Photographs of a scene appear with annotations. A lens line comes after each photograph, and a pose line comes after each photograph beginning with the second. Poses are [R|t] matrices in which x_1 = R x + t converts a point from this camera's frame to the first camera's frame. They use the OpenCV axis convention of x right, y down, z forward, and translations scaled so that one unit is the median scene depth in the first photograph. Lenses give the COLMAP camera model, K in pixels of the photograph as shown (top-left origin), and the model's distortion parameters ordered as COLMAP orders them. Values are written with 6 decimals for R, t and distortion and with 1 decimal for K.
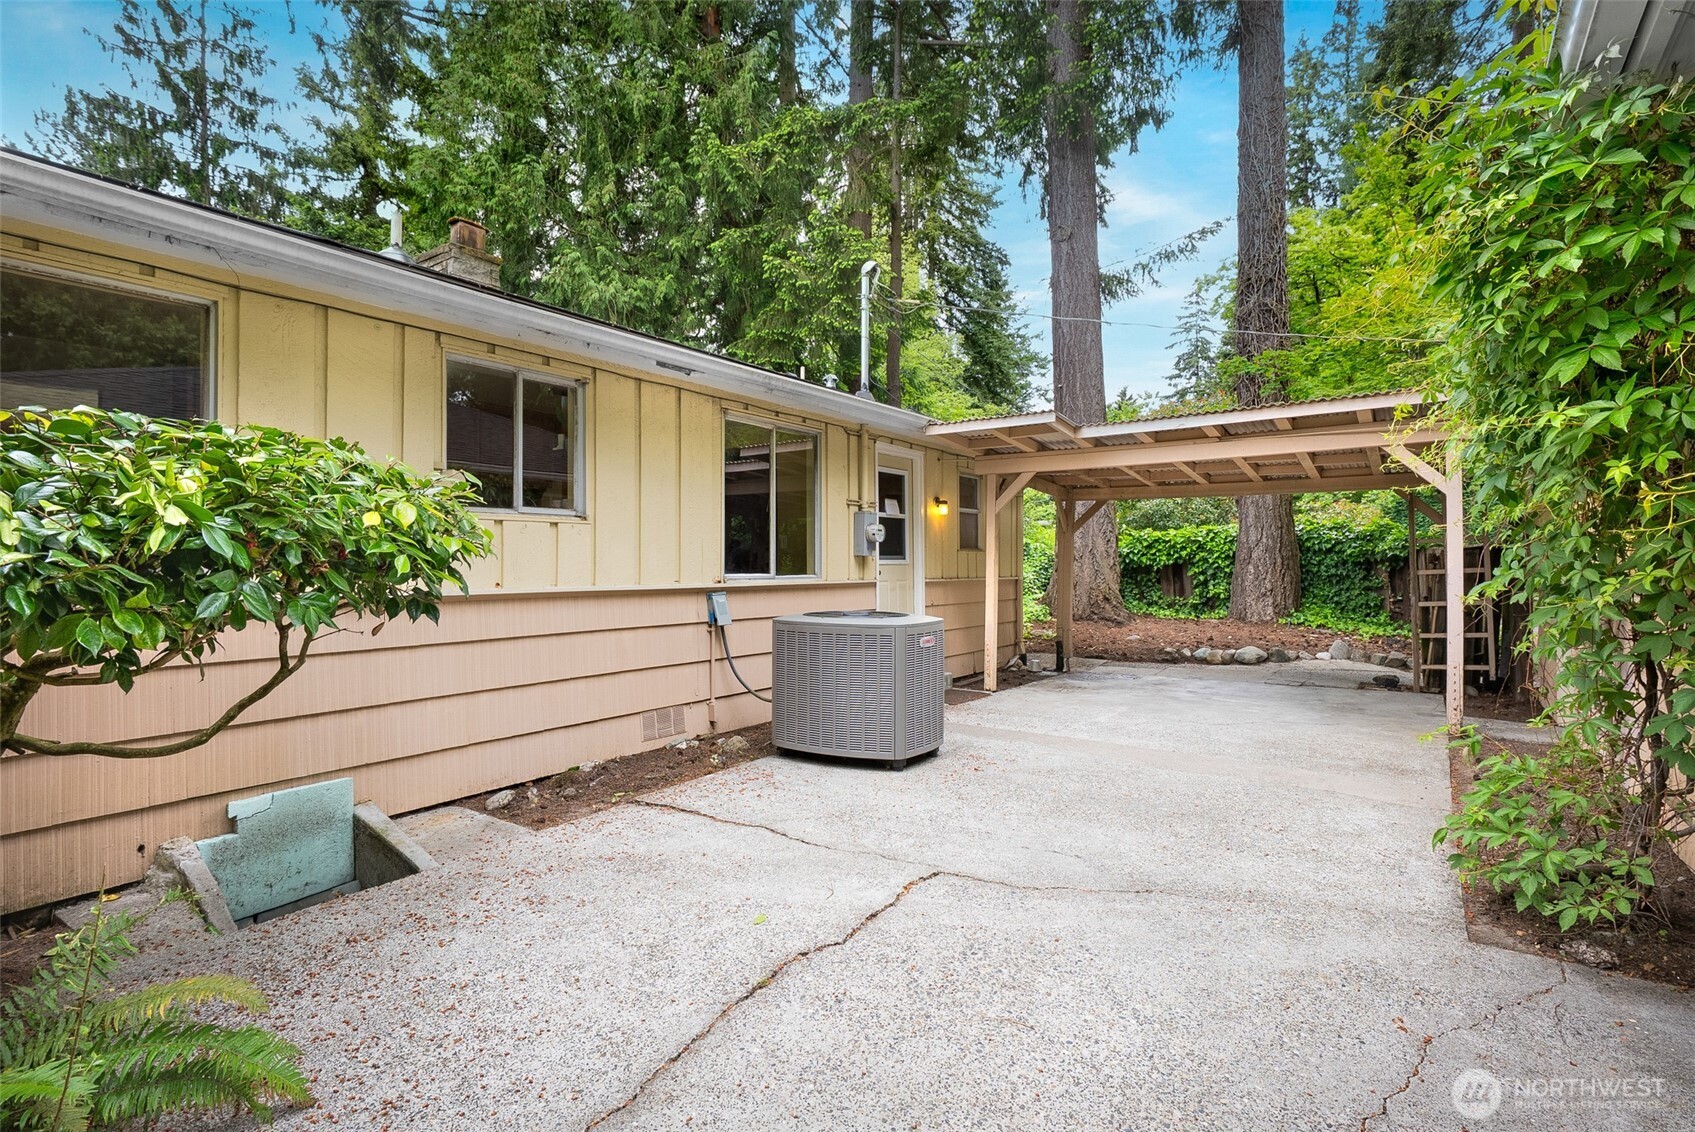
lens RADIAL K [[780.6, 0, 858.1], [0, 780.6, 555.3], [0, 0, 1]] dist [0.002532, 0.000947]
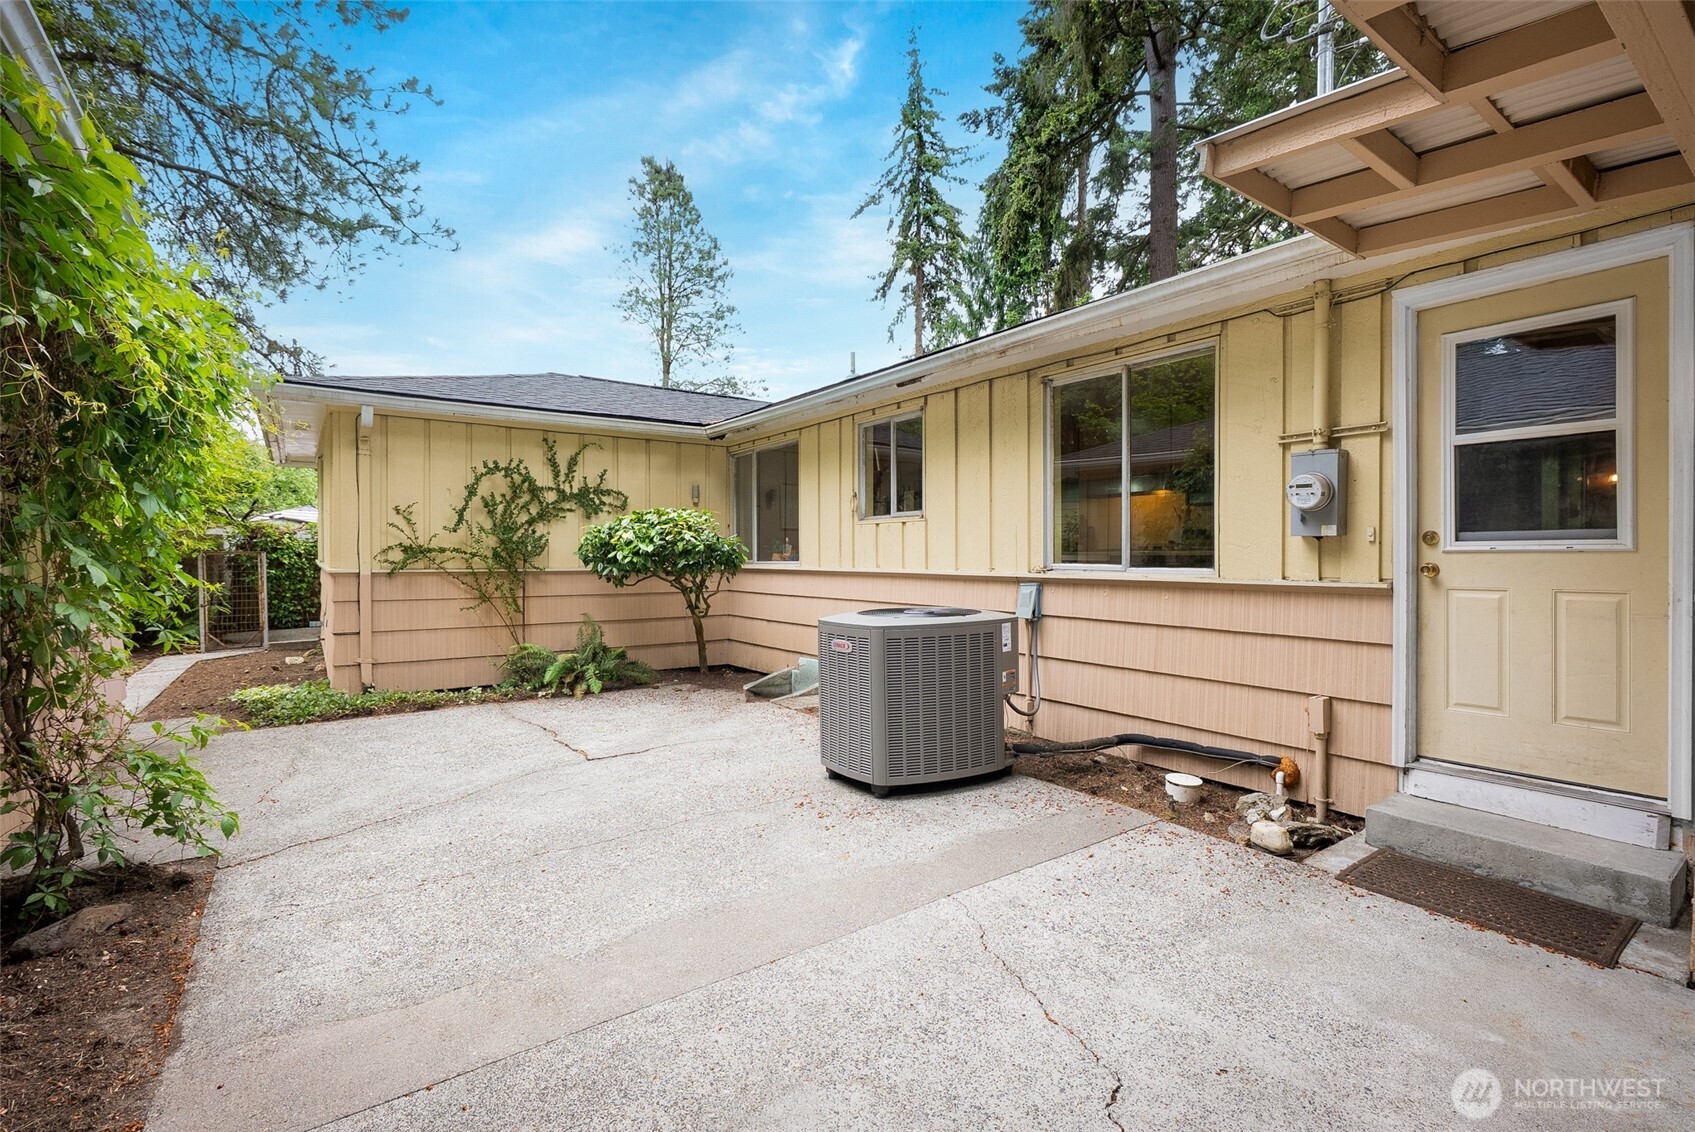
lens RADIAL K [[780.6, 0, 855.6], [0, 780.6, 561.6], [0, 0, 1]] dist [0.002532, 0.000947]
pose [[-0.321494, 0.014705, -0.946797, 0.733575], [0.016979, 0.999808, 0.009763, 0.009699], [0.946759, -0.012937, -0.321683, 1.068611]]
